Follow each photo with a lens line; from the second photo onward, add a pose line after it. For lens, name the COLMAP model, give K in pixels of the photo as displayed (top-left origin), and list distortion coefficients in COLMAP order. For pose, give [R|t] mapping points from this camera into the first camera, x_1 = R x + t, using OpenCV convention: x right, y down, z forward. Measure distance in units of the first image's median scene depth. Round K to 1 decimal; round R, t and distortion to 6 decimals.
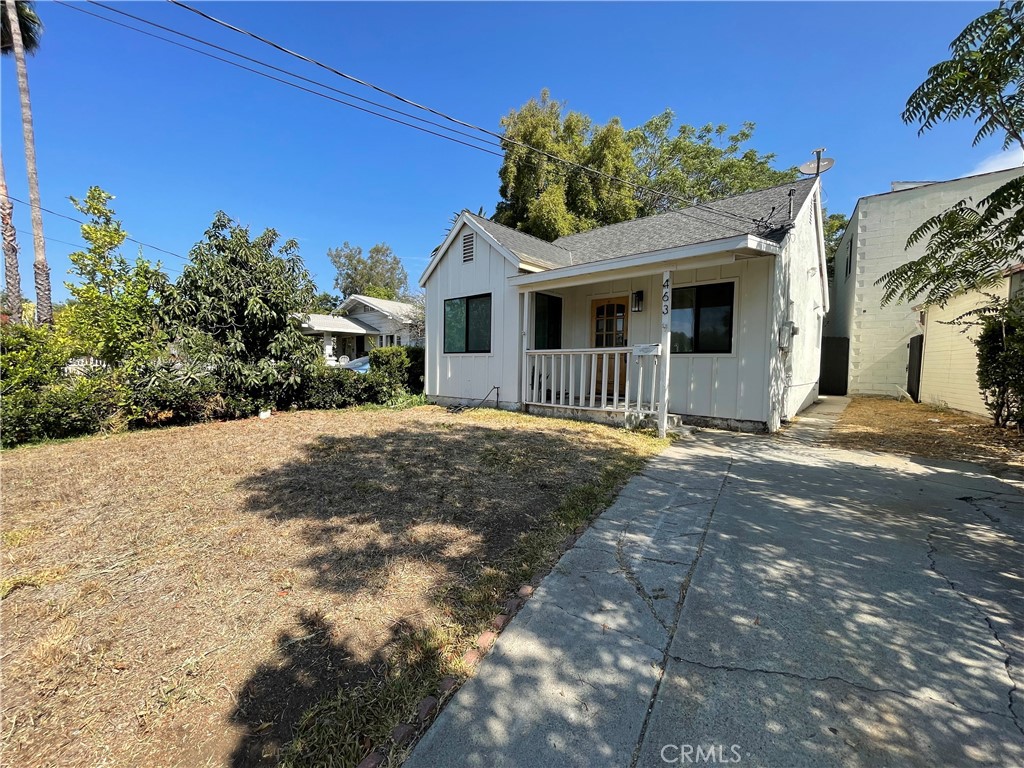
lens RADIAL K [[405.9, 0, 512.0], [0, 405.9, 384.0], [0, 0, 1]] dist [-0.000654, -0.000281]
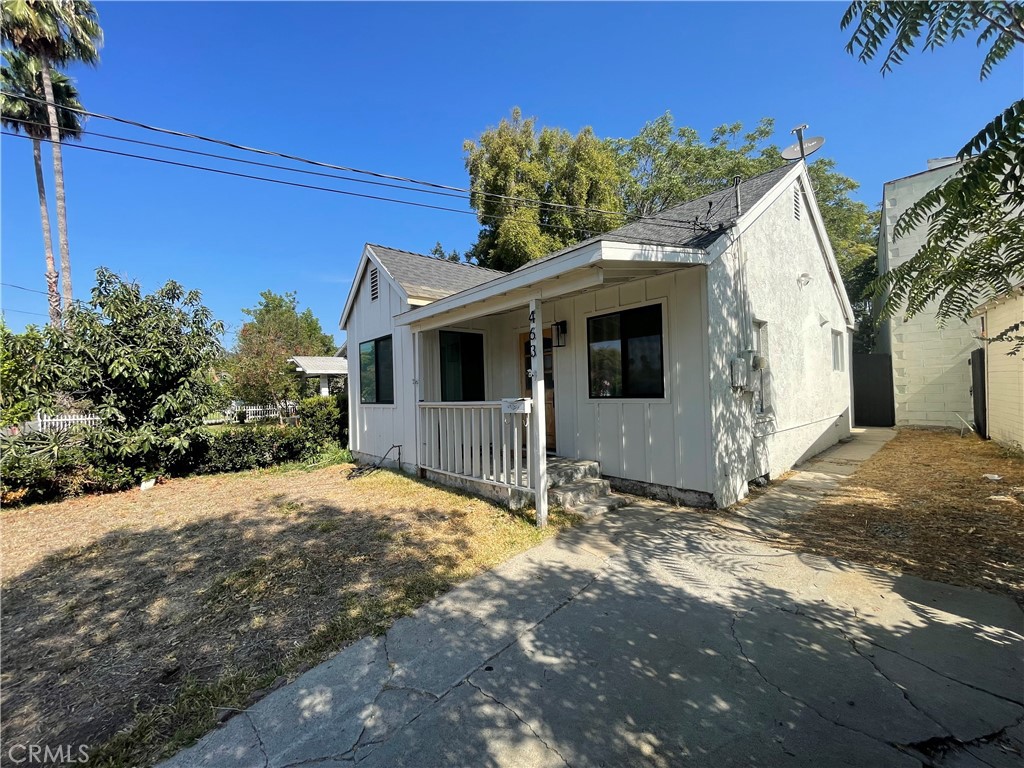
lens RADIAL K [[407.4, 0, 513.2], [0, 407.4, 385.6], [0, 0, 1]] dist [-0.000541, 0.000146]
pose [[0.991449, -0.047636, -0.121487, 0.276166], [0.040535, 0.997359, -0.060265, -0.050155], [0.124037, 0.054825, 0.990762, 0.171623]]
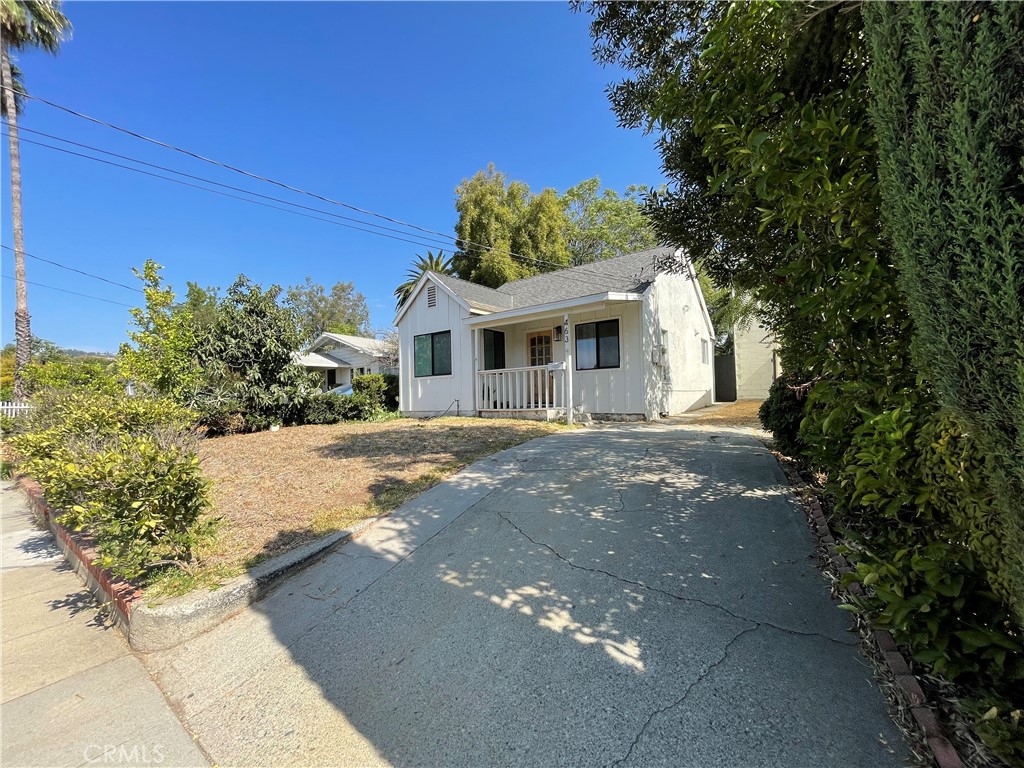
lens RADIAL K [[405.9, 0, 512.0], [0, 405.9, 384.0], [0, 0, 1]] dist [-0.000654, -0.000281]
pose [[0.995645, -0.037123, 0.085518, 0.027118], [0.043580, 0.996237, -0.074918, 0.055764], [-0.082415, 0.078319, 0.993516, -0.300507]]
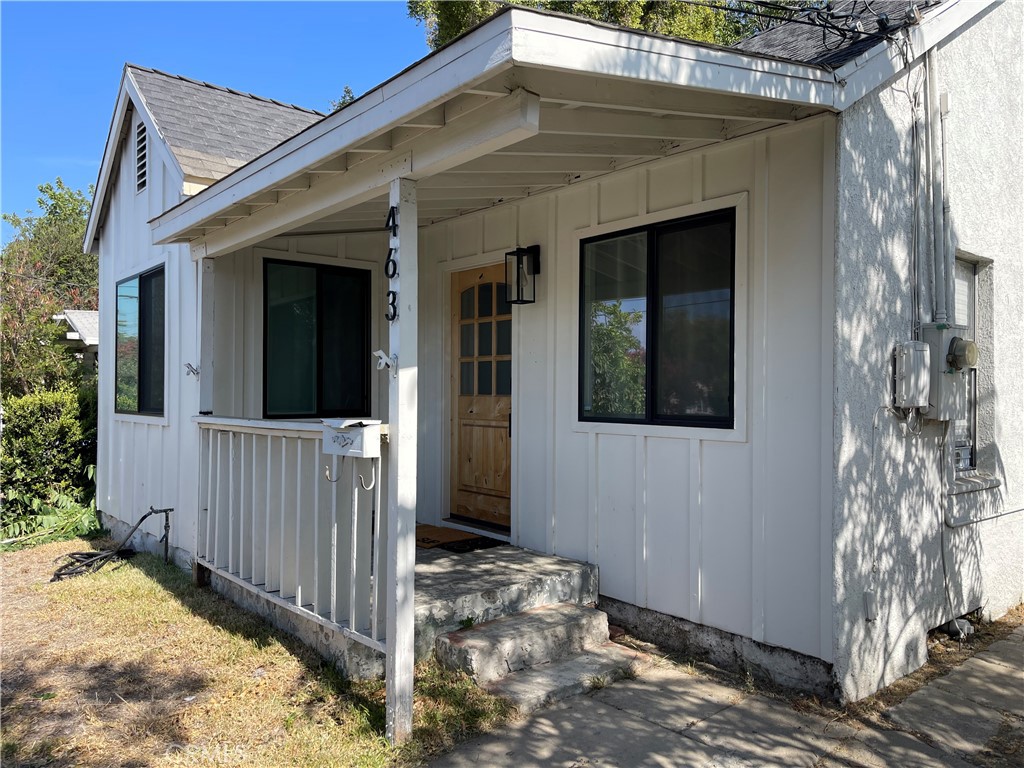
lens RADIAL K [[771.9, 0, 523.1], [0, 771.9, 385.9], [0, 0, 1]] dist [0.013175, 0.001330]
pose [[0.990977, -0.013318, -0.133369, 0.354395], [0.006095, 0.998499, -0.054422, -0.059657], [0.133894, 0.053118, 0.989571, 0.290787]]
